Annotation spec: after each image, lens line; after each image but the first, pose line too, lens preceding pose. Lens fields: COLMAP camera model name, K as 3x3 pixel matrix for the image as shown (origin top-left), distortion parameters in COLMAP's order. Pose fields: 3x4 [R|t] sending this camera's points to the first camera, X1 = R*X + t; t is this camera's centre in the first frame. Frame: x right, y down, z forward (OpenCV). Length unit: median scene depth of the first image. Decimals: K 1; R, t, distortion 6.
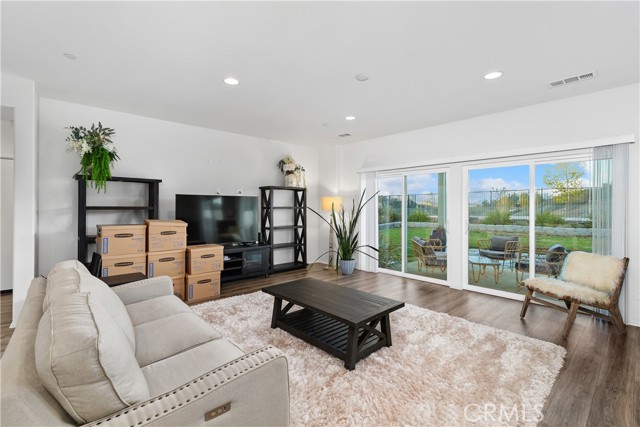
lens RADIAL K [[289.0, 0, 318.9], [0, 289.0, 207.2], [0, 0, 1]] dist [-0.001378, -0.000474]
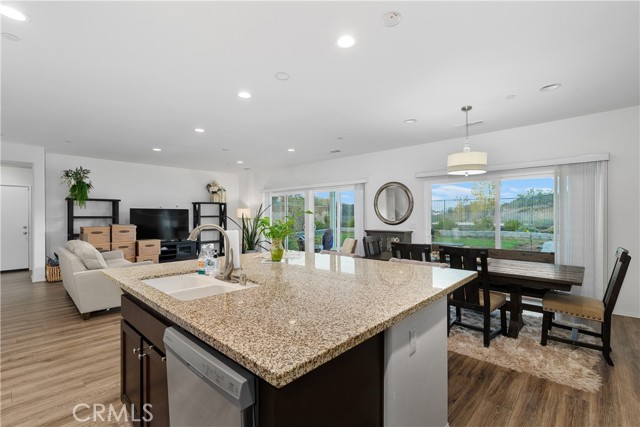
lens RADIAL K [[287.0, 0, 320.1], [0, 287.0, 215.6], [0, 0, 1]] dist [0.000244, -0.000047]
pose [[0.996729, -0.008128, 0.080404, 0.472368], [0.008319, 0.999963, -0.002045, 0.007641], [-0.080385, 0.002707, 0.996760, -0.746320]]
